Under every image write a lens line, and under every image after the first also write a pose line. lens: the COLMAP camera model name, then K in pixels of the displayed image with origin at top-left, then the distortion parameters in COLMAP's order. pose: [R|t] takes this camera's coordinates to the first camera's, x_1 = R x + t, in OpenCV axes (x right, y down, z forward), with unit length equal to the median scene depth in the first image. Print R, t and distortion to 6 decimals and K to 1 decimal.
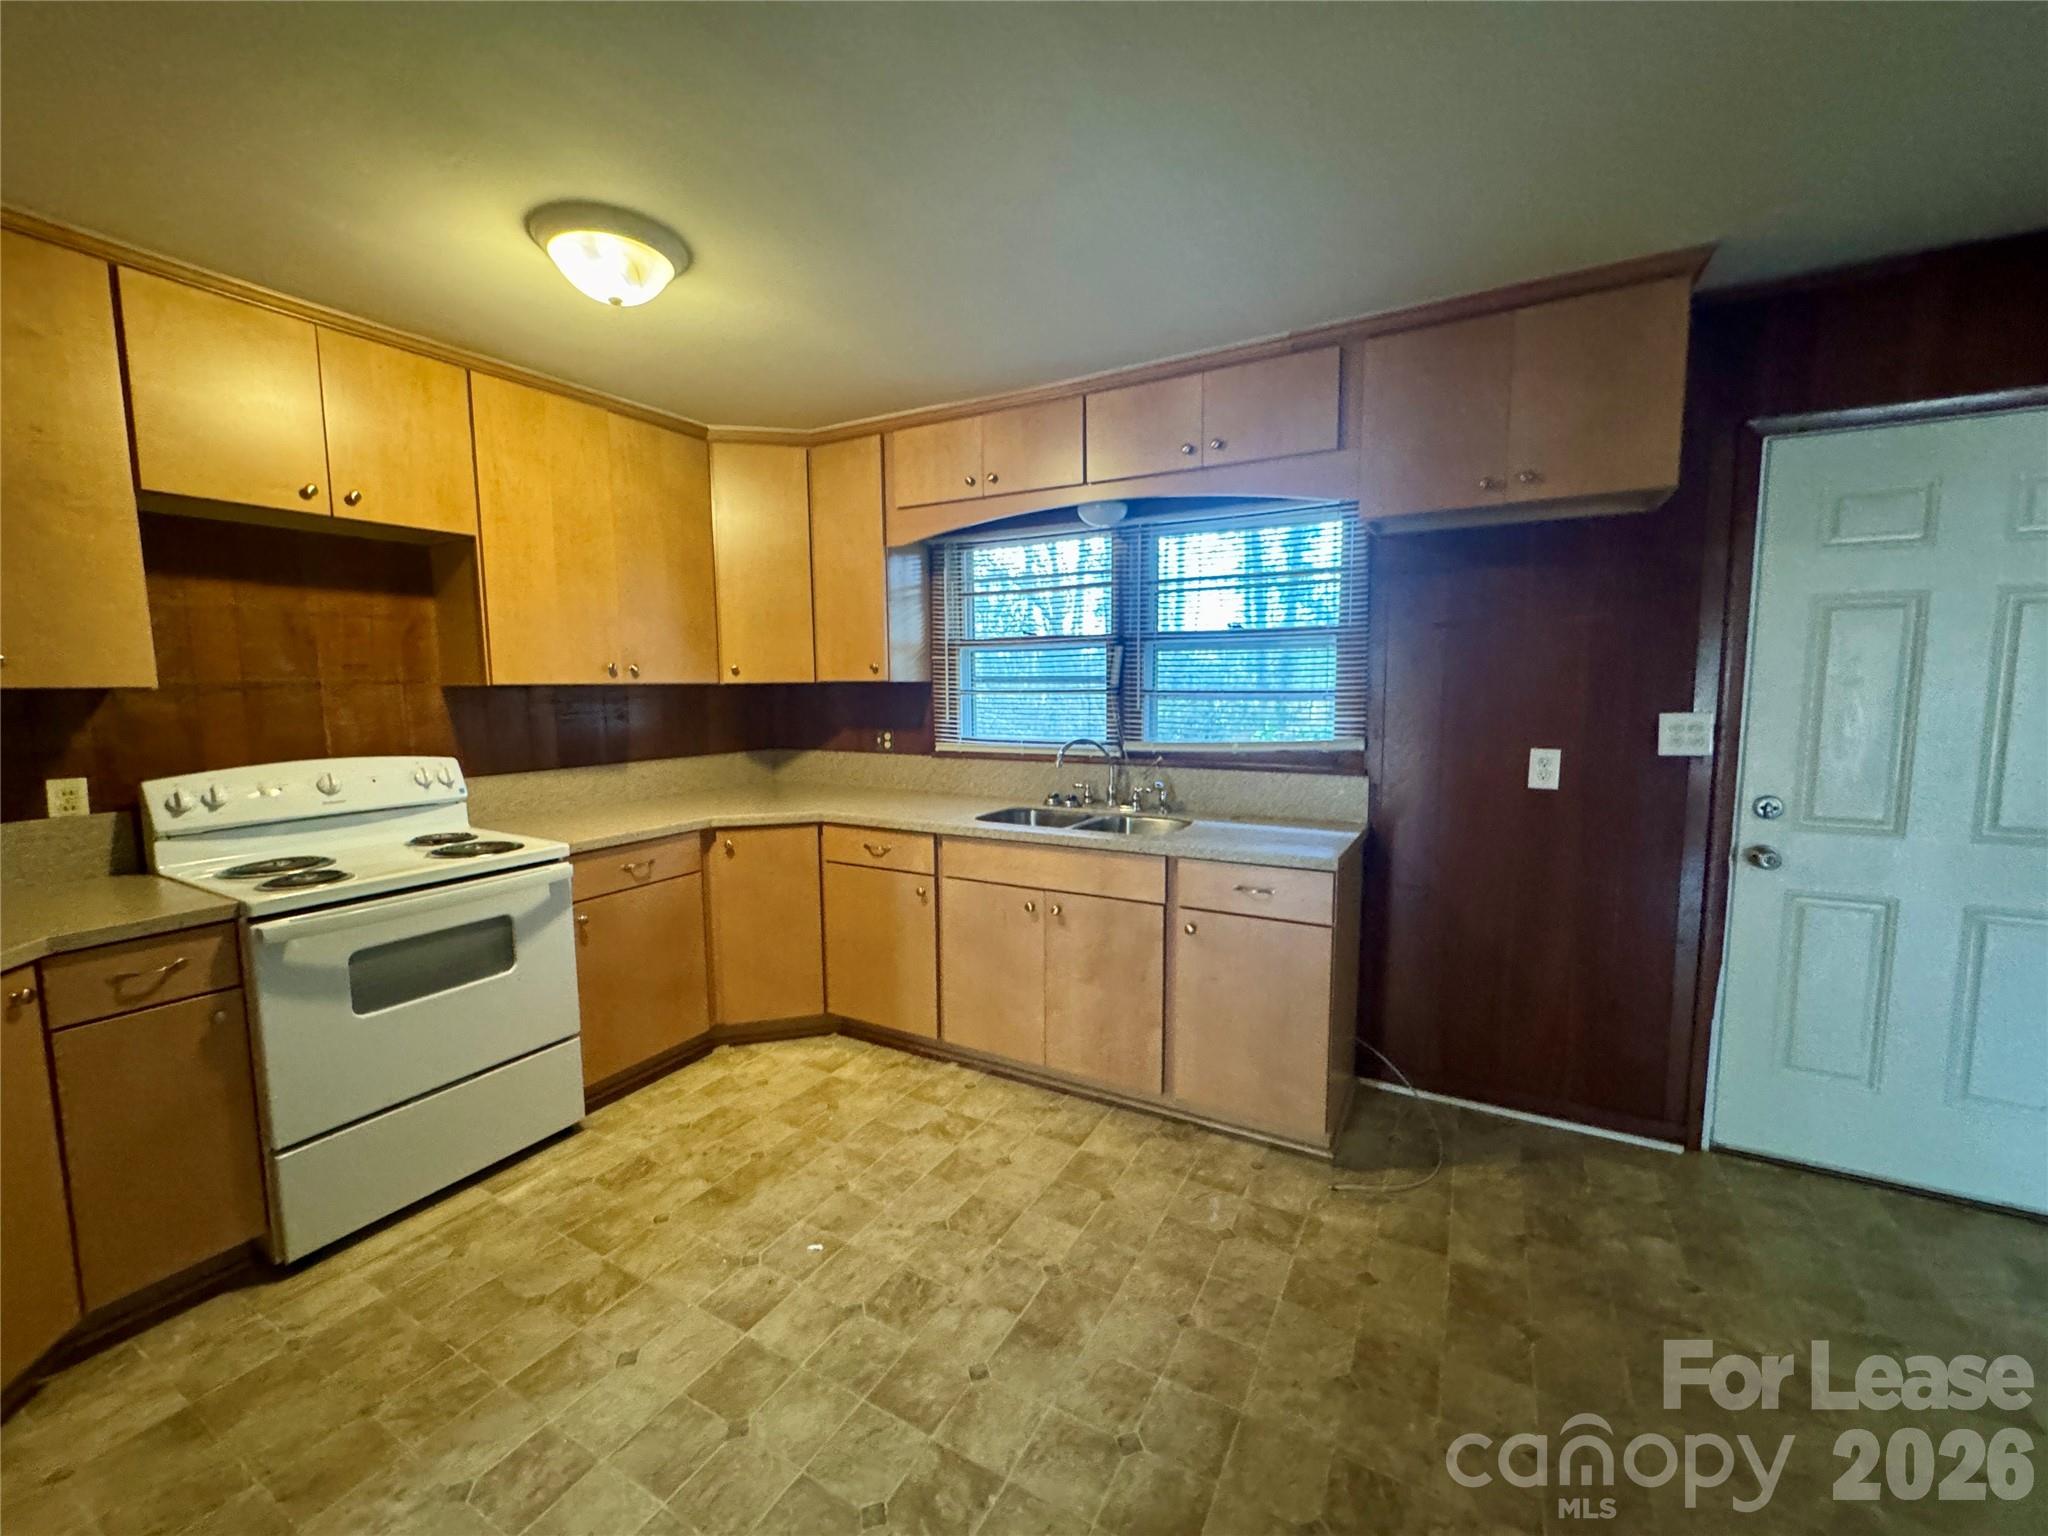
lens RADIAL K [[818.1, 0, 1024.0], [0, 818.1, 768.0], [0, 0, 1]] dist [-0.002185, -0.000185]
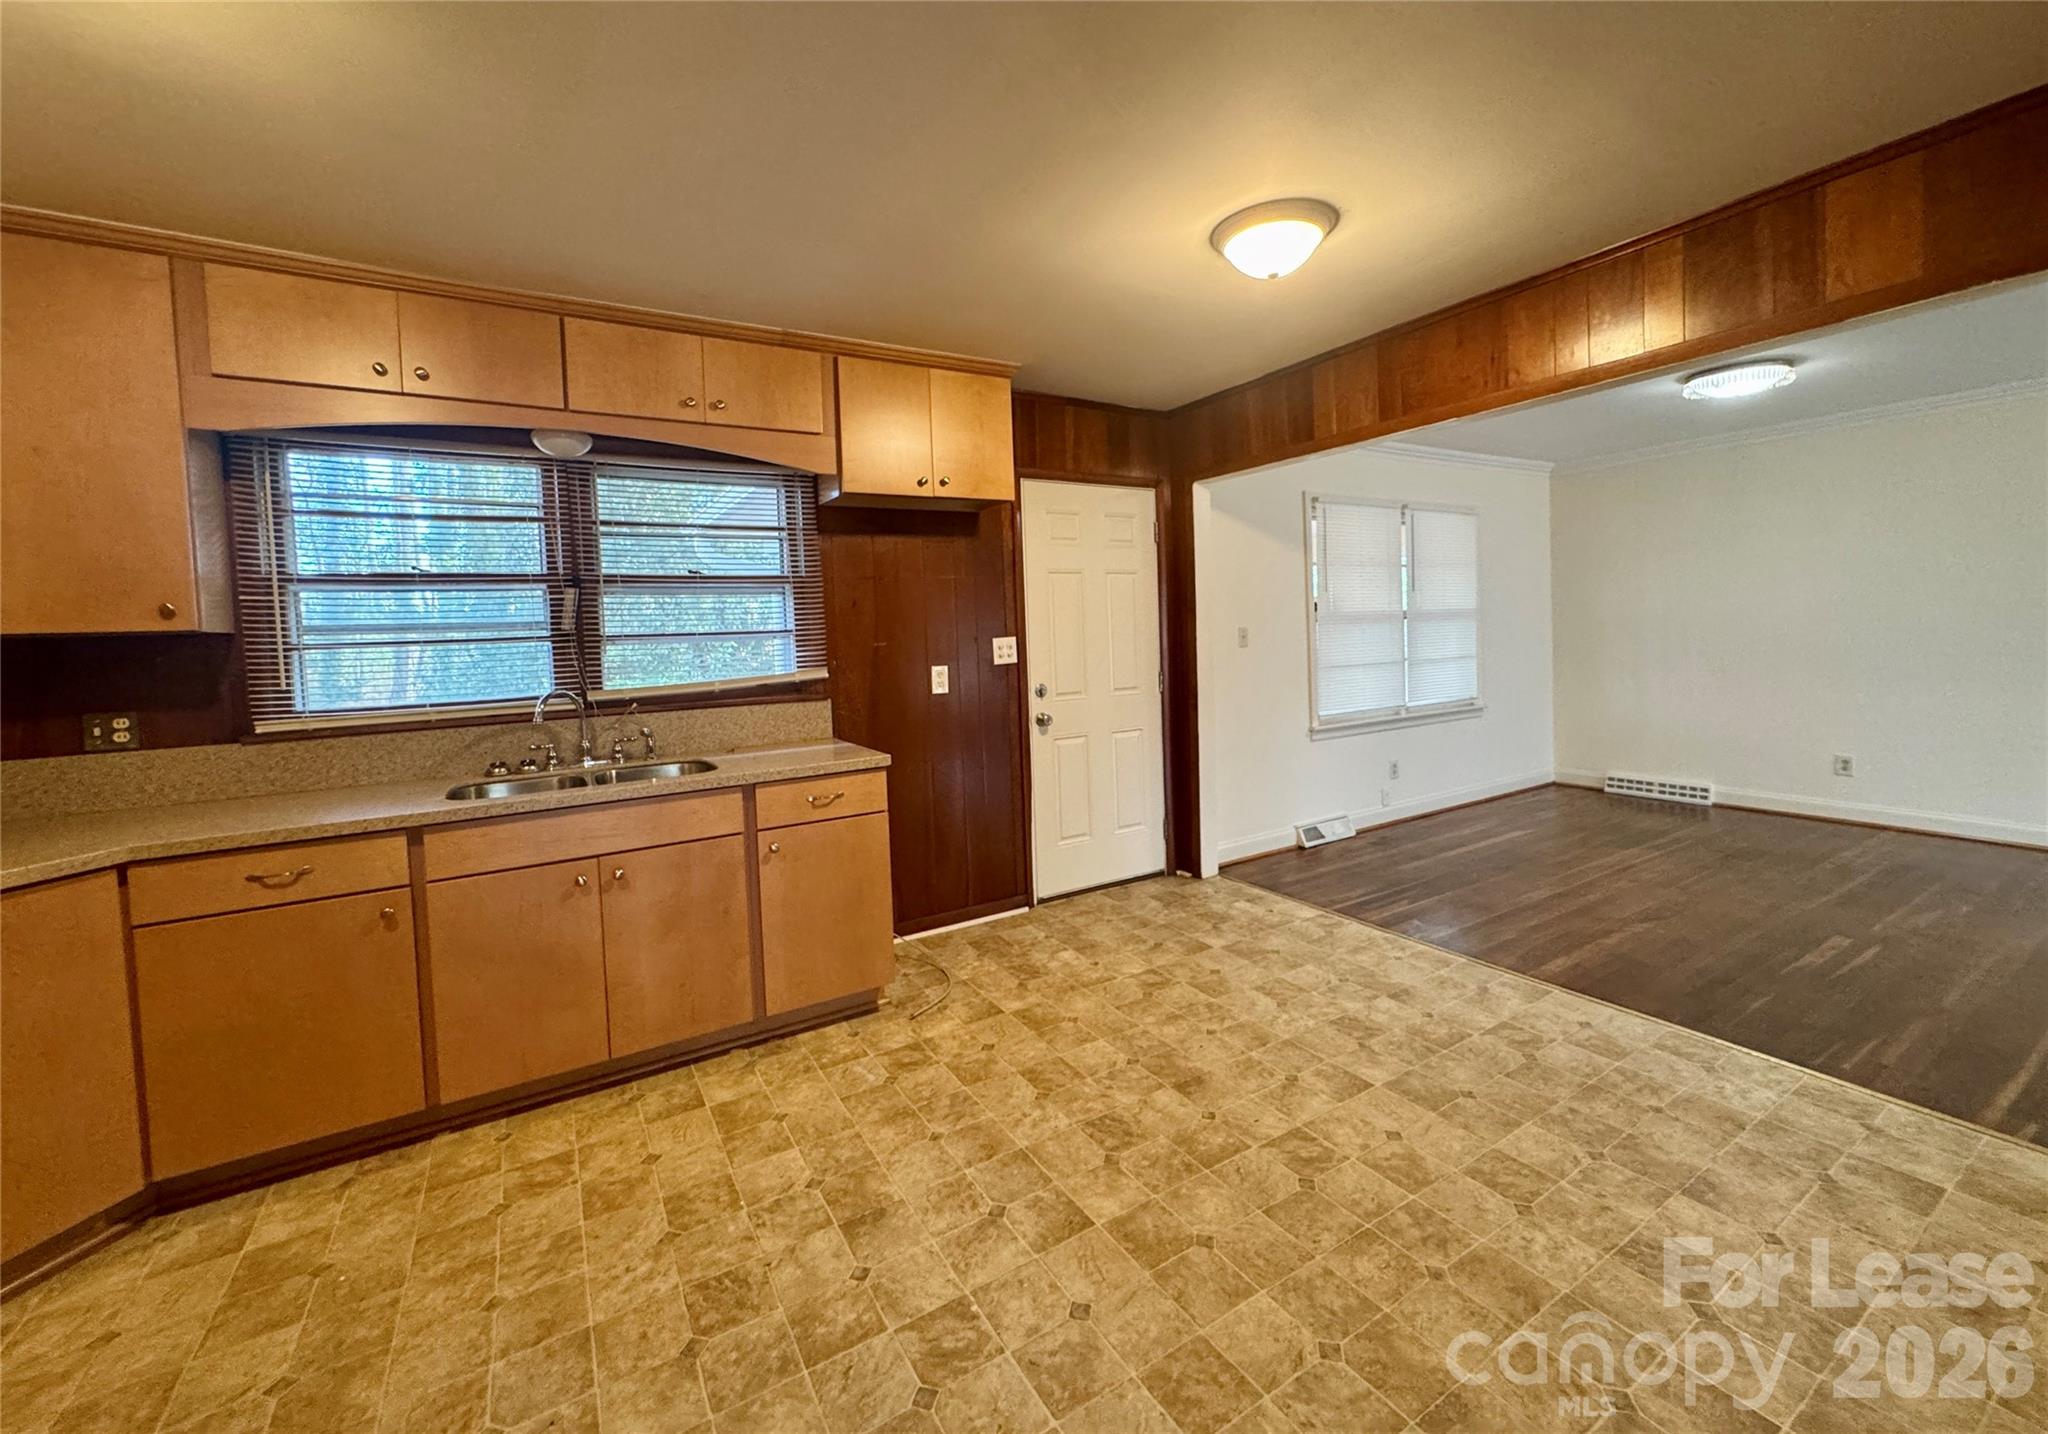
lens RADIAL K [[812.2, 0, 1028.7], [0, 812.2, 666.3], [0, 0, 1]] dist [-0.003257, -0.000099]
pose [[0.494764, -0.051657, 0.867490, -0.428759], [0.119175, 0.992834, -0.008849, 0.006909], [-0.860817, 0.107762, 0.497375, 0.120559]]
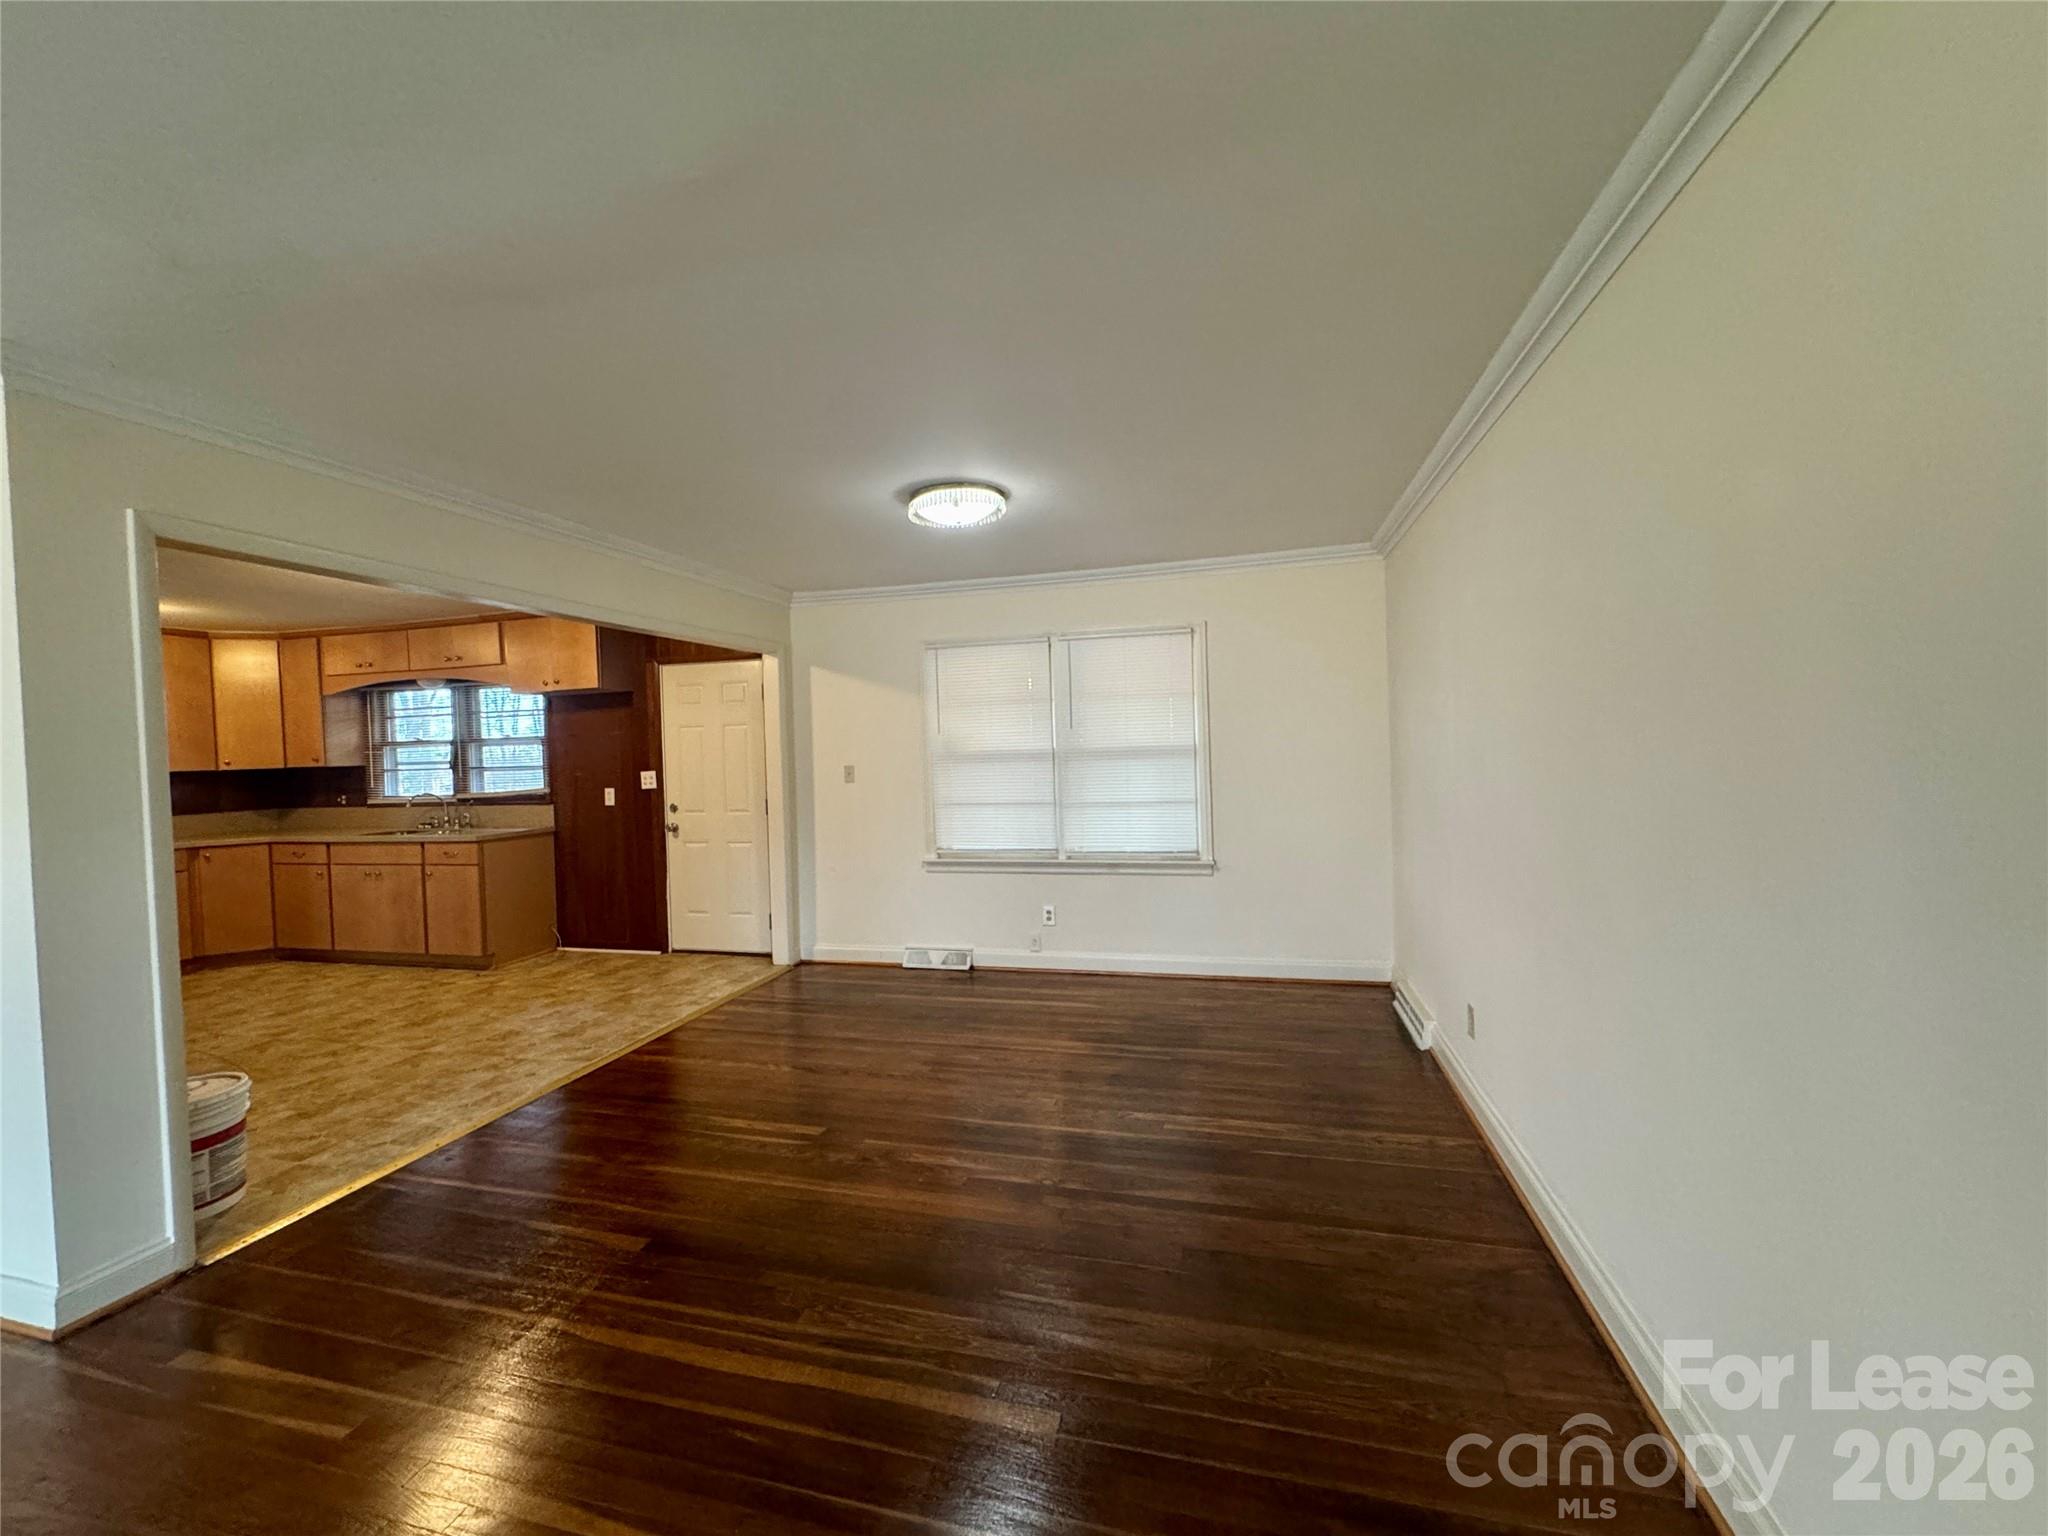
lens RADIAL K [[818.1, 0, 1024.0], [0, 818.1, 768.0], [0, 0, 1]] dist [-0.002185, -0.000185]
pose [[0.968461, -0.030802, 0.247255, 0.978196], [0.050602, 0.995964, -0.074126, 0.123232], [-0.243974, 0.084299, 0.966111, -1.260411]]
